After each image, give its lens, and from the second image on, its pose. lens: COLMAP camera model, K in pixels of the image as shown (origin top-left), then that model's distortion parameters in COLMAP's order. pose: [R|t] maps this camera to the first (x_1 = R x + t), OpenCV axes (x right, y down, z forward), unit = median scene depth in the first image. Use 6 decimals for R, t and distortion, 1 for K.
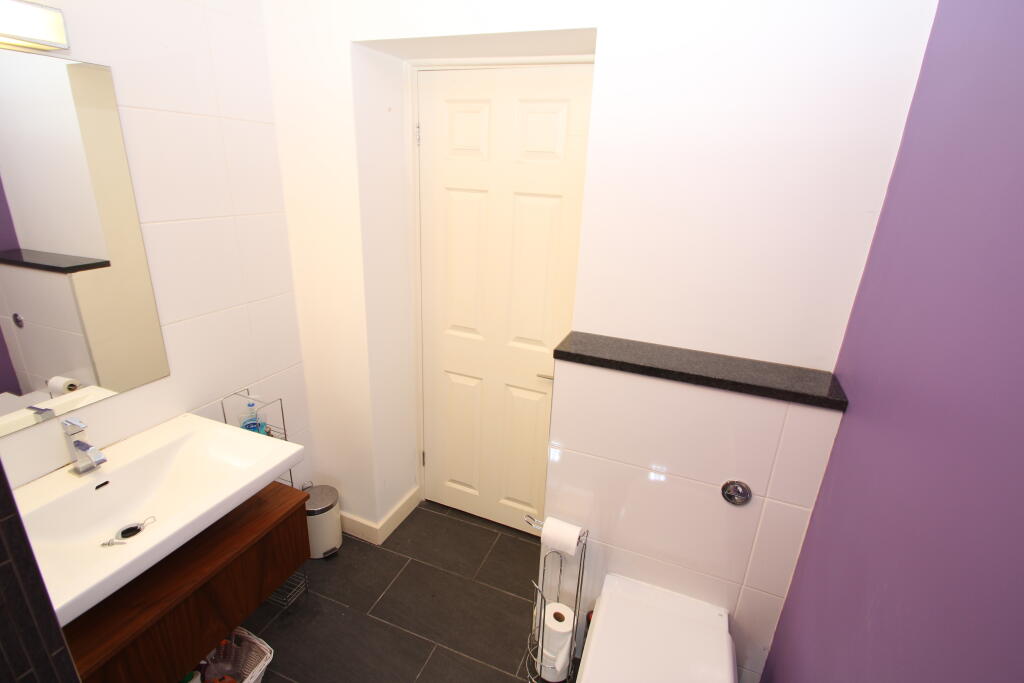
lens RADIAL K [[479.3, 0, 510.7], [0, 479.3, 339.9], [0, 0, 1]] dist [0.018060, -0.018033]
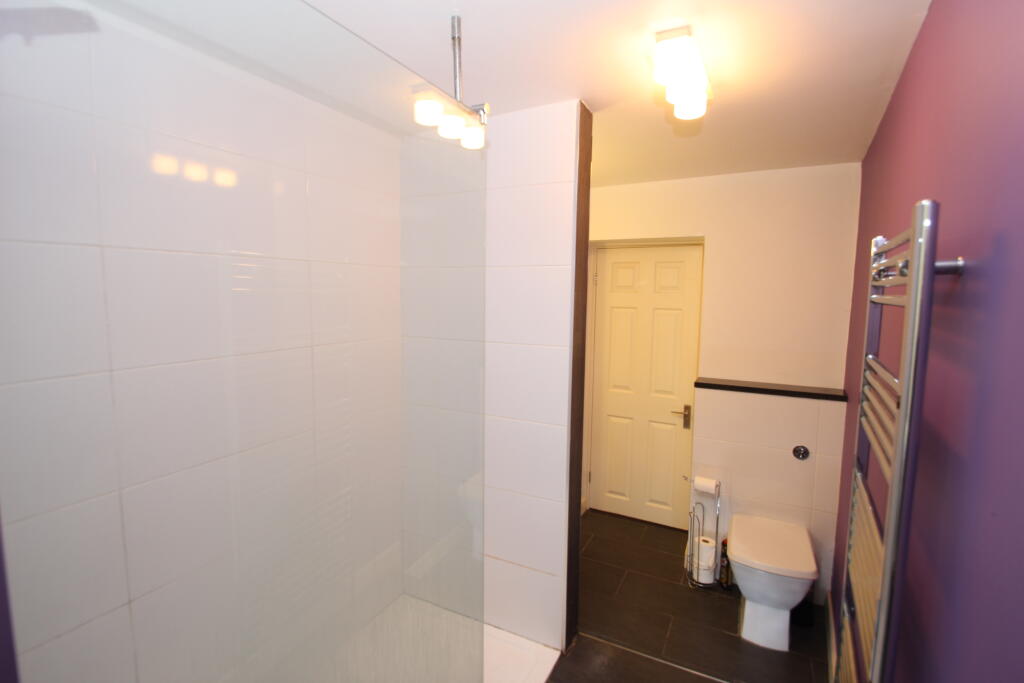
lens RADIAL K [[479.3, 0, 510.7], [0, 479.3, 339.9], [0, 0, 1]] dist [0.018060, -0.018033]
pose [[0.993883, -0.028596, -0.106675, -0.413131], [0.002699, 0.971898, -0.235385, 0.293196], [0.110409, 0.233657, 0.966030, -0.969038]]
